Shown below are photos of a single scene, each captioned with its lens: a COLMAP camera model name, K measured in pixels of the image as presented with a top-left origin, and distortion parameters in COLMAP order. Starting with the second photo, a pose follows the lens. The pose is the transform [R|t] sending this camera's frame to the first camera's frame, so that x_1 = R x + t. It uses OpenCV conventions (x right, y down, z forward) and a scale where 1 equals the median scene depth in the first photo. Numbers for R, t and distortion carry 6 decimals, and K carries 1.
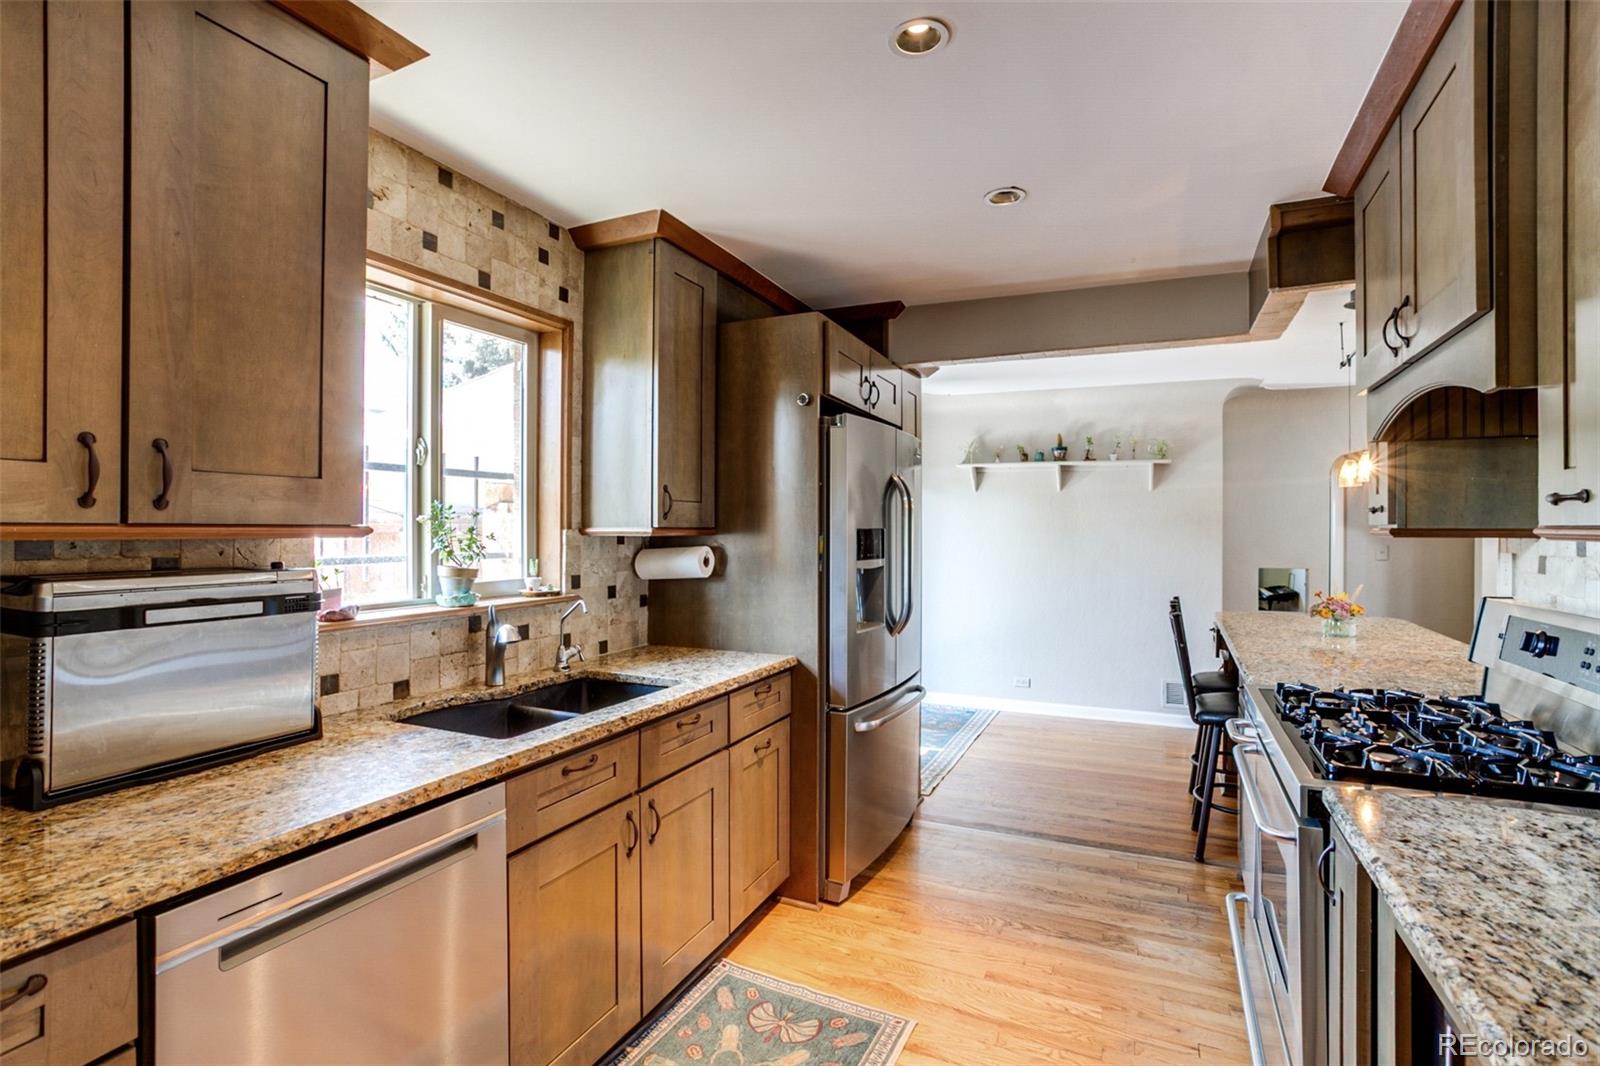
lens RADIAL K [[768.5, 0, 795.4], [0, 768.5, 532.2], [0, 0, 1]] dist [-0.059937, 0.037238]
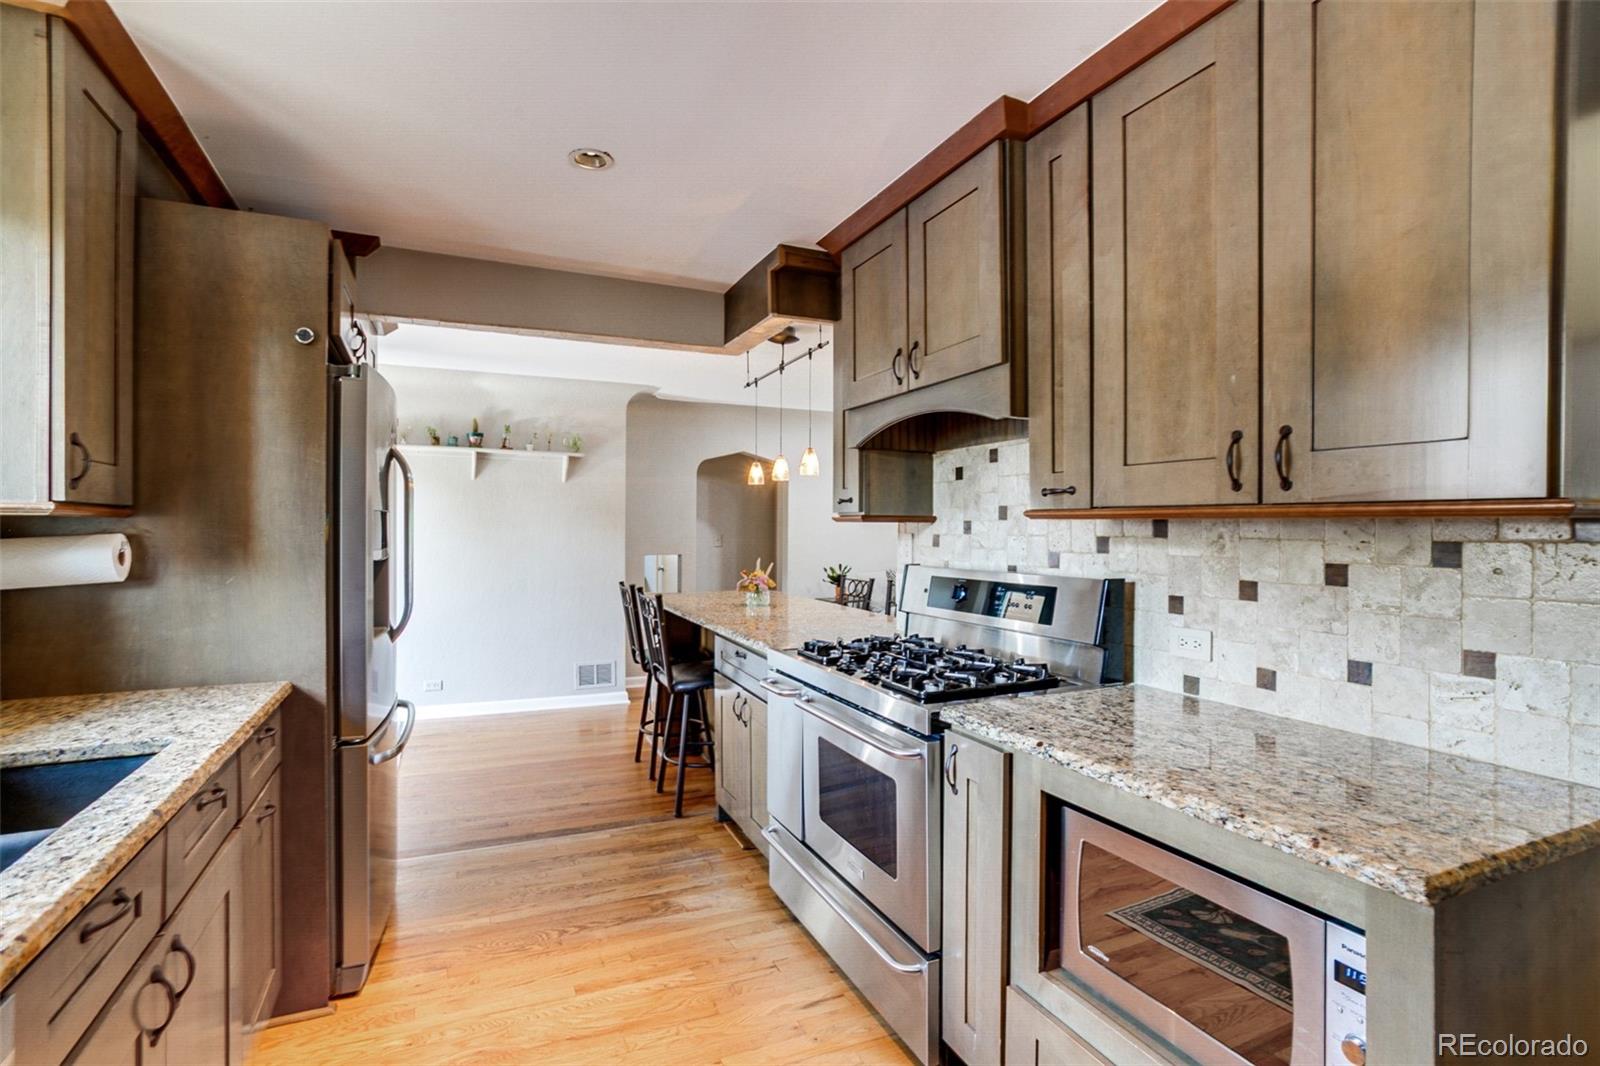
lens RADIAL K [[768.8, 0, 794.5], [0, 768.8, 528.6], [0, 0, 1]] dist [-0.061774, 0.037460]
pose [[0.657219, -0.000611, 0.753699, -0.240680], [-0.001099, 0.999998, 0.001769, 0.013451], [-0.753699, -0.001991, 0.657217, 0.167253]]
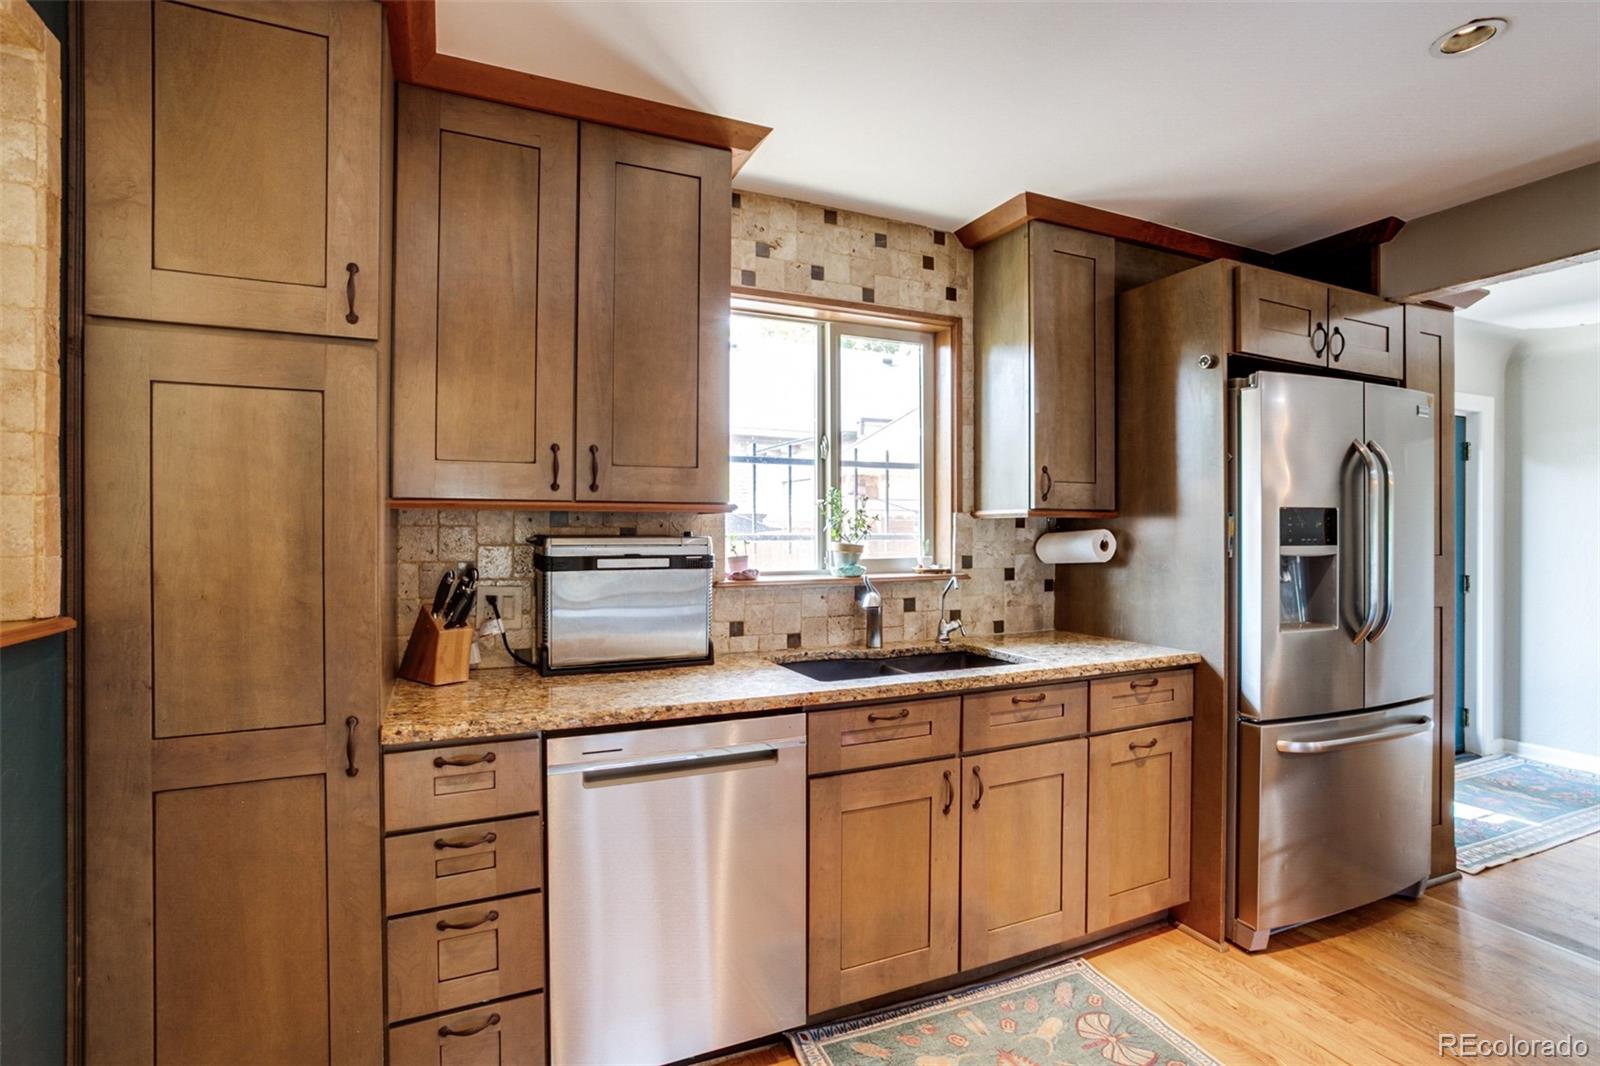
lens RADIAL K [[768.8, 0, 794.5], [0, 768.8, 528.6], [0, 0, 1]] dist [-0.061774, 0.037460]
pose [[0.762776, -0.002391, -0.646658, 0.220973], [-0.001089, 0.999987, -0.004983, 0.024589], [0.646662, 0.004505, 0.762763, 0.035734]]
